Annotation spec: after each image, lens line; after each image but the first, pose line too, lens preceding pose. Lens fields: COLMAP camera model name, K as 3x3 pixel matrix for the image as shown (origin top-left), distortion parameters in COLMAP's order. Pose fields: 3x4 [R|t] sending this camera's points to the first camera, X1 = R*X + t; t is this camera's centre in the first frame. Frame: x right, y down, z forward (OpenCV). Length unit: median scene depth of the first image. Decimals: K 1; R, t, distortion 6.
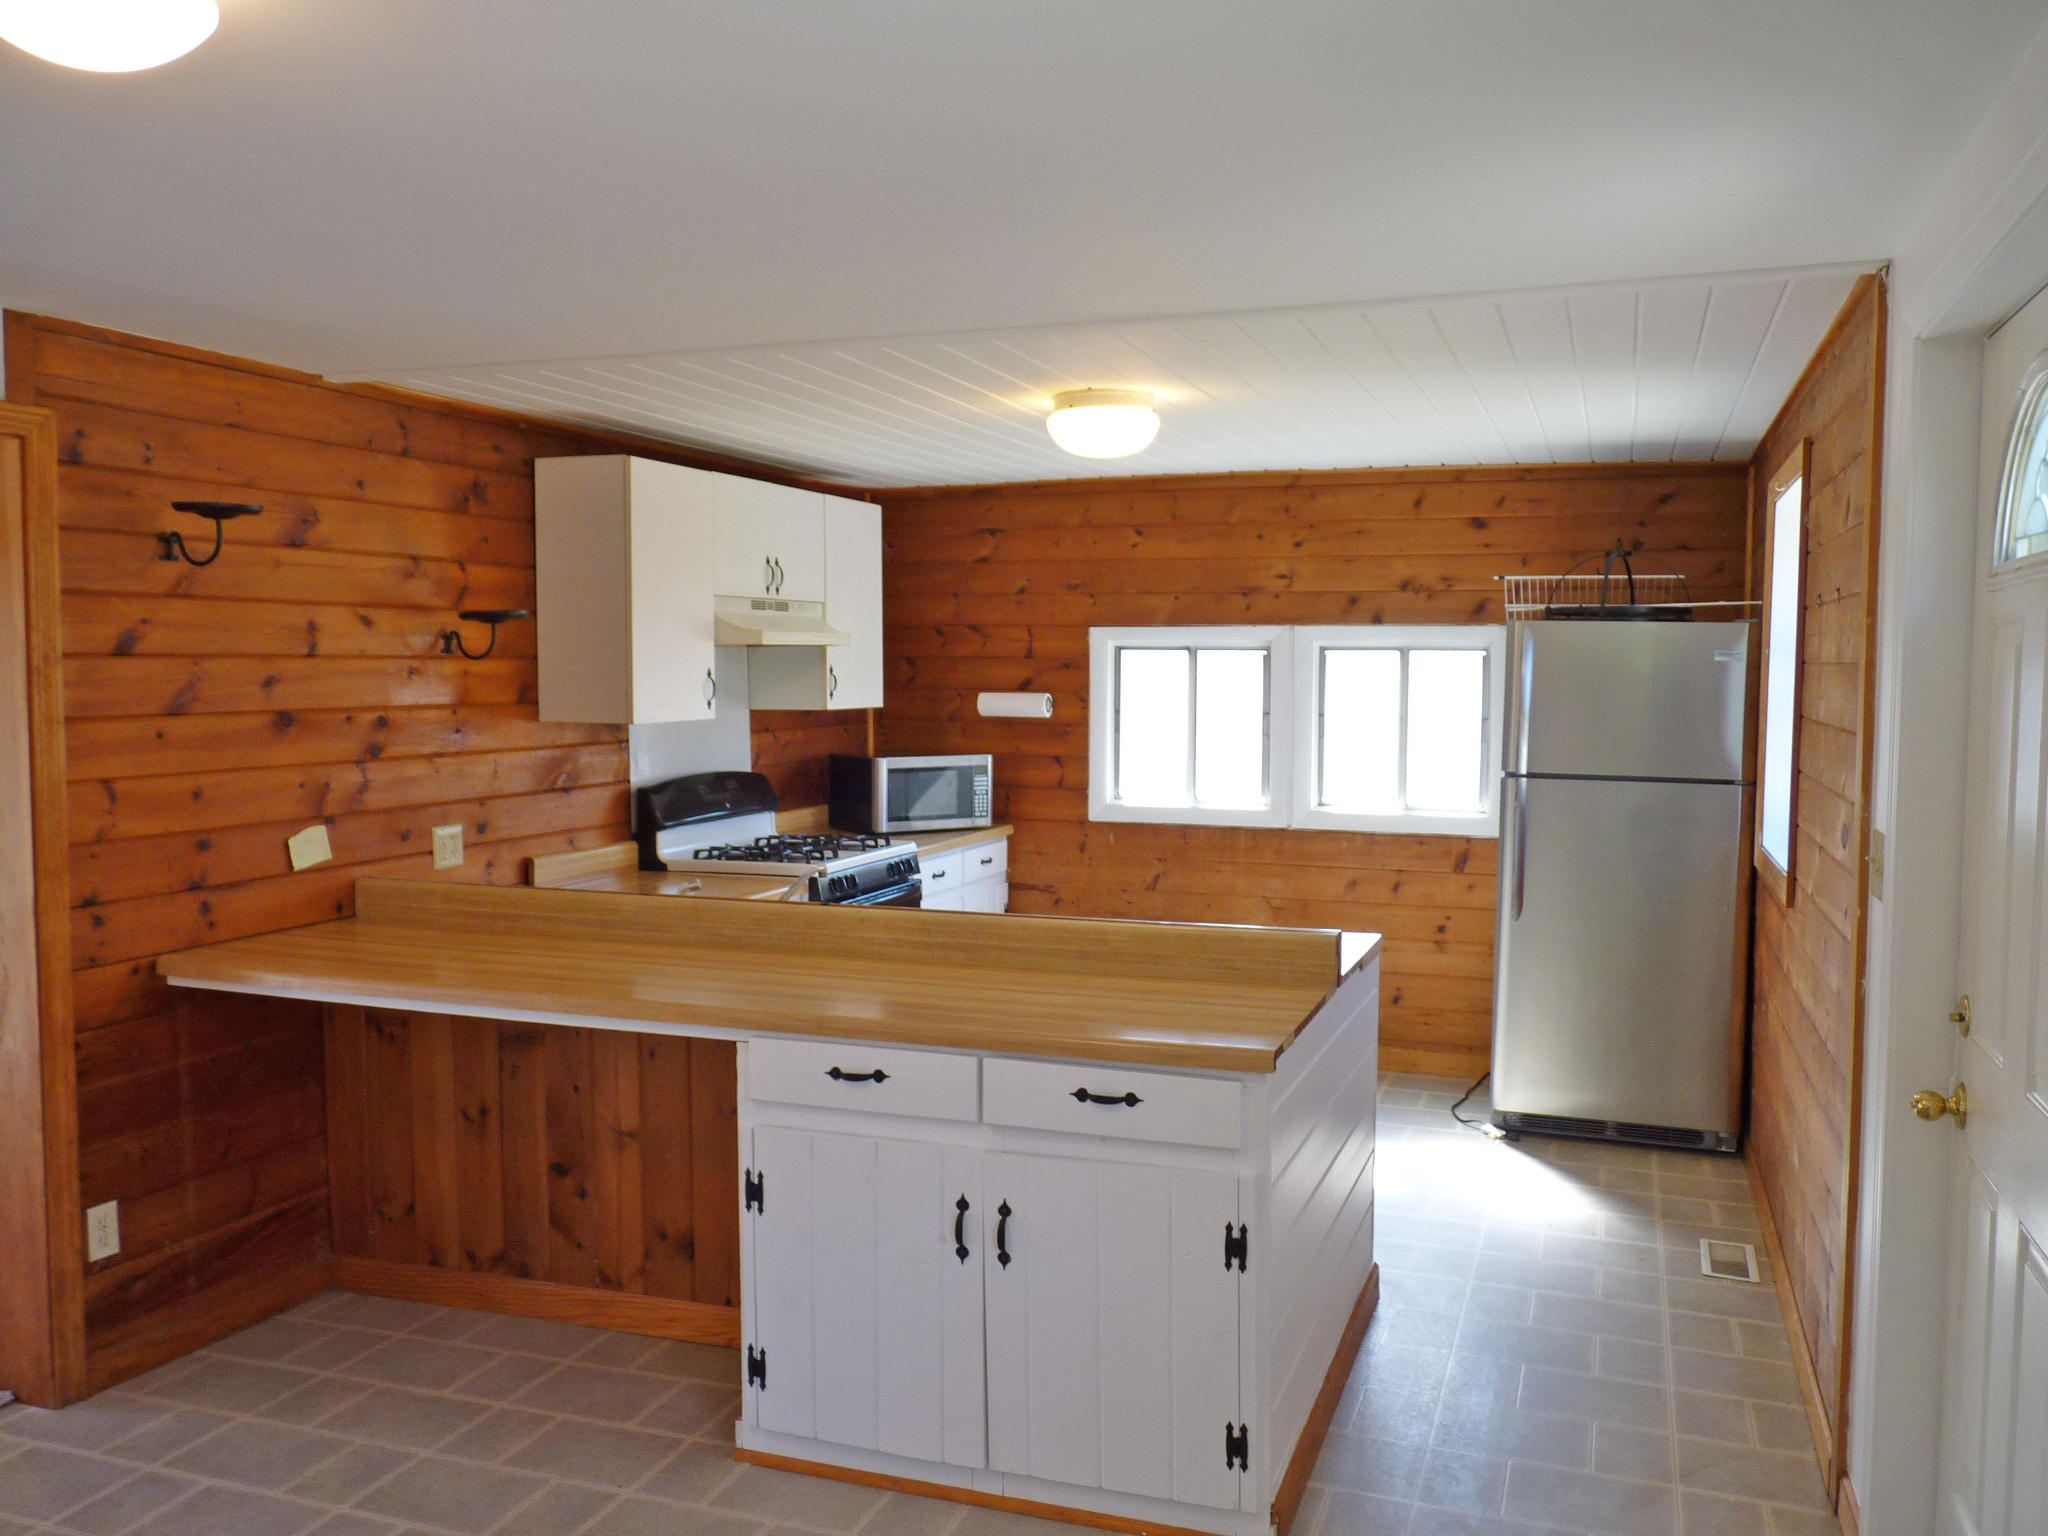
lens RADIAL K [[1642.8, 0, 1026.9], [0, 1642.8, 771.0], [0, 0, 1]] dist [-0.012185, 0.008524]
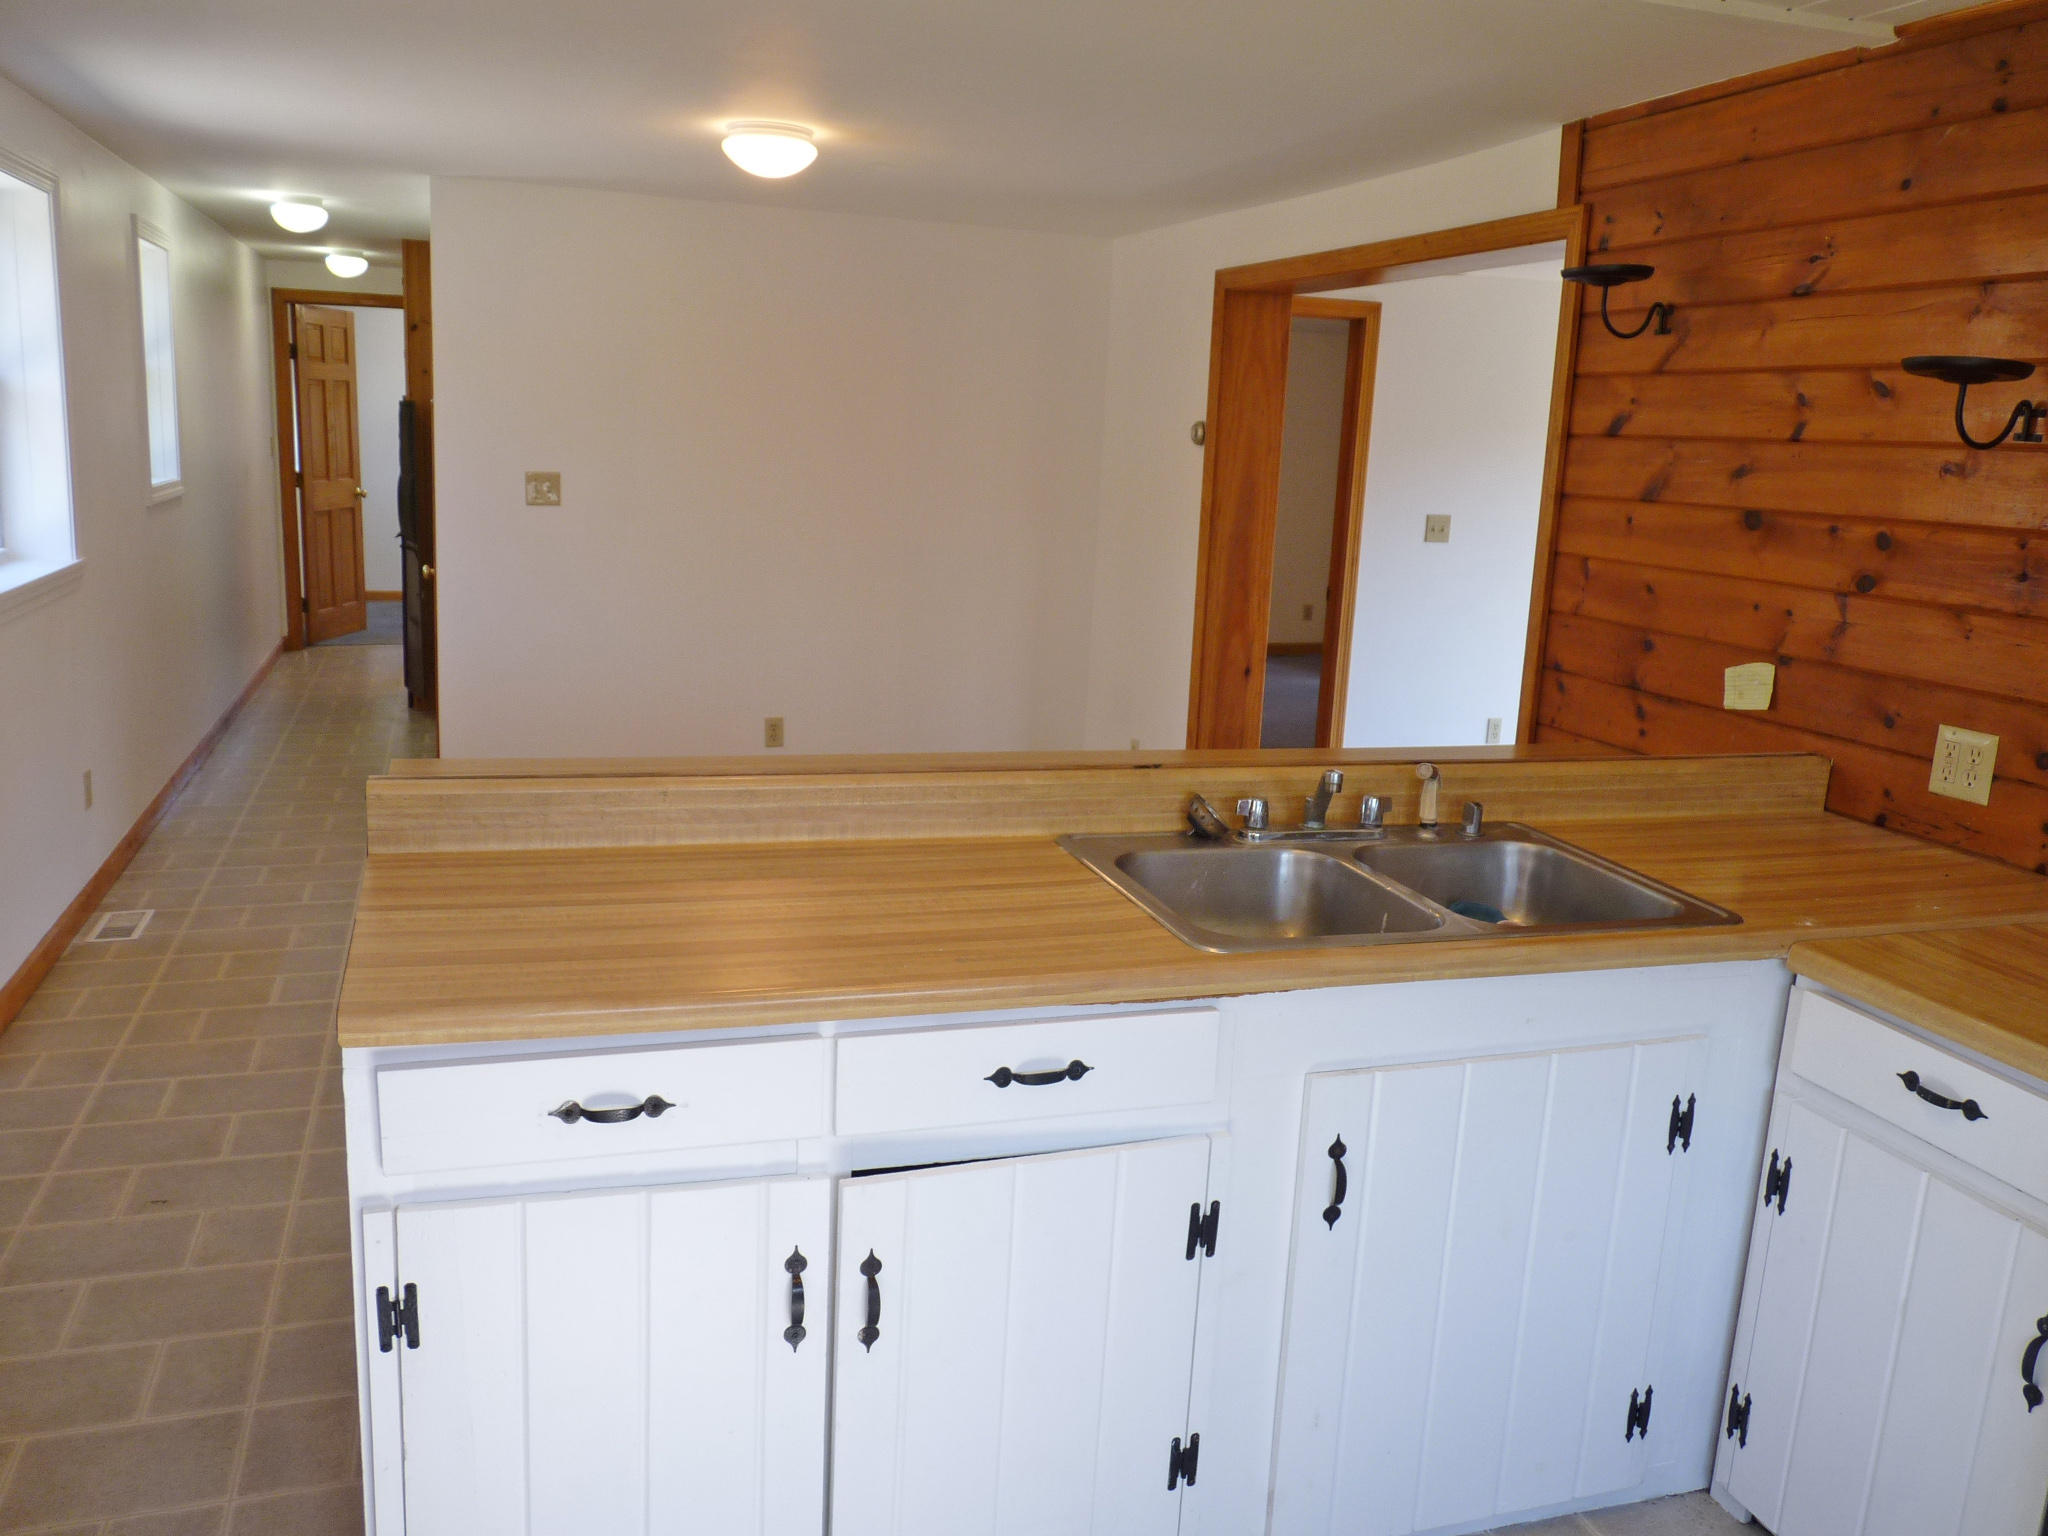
lens RADIAL K [[1642.8, 0, 1033.7], [0, 1642.8, 765.1], [0, 0, 1]] dist [-0.012185, 0.008524]
pose [[-0.783004, 0.085690, -0.616086, 0.318939], [-0.087630, 0.965391, 0.245646, -0.079741], [0.615813, 0.246329, -0.748396, 1.373561]]
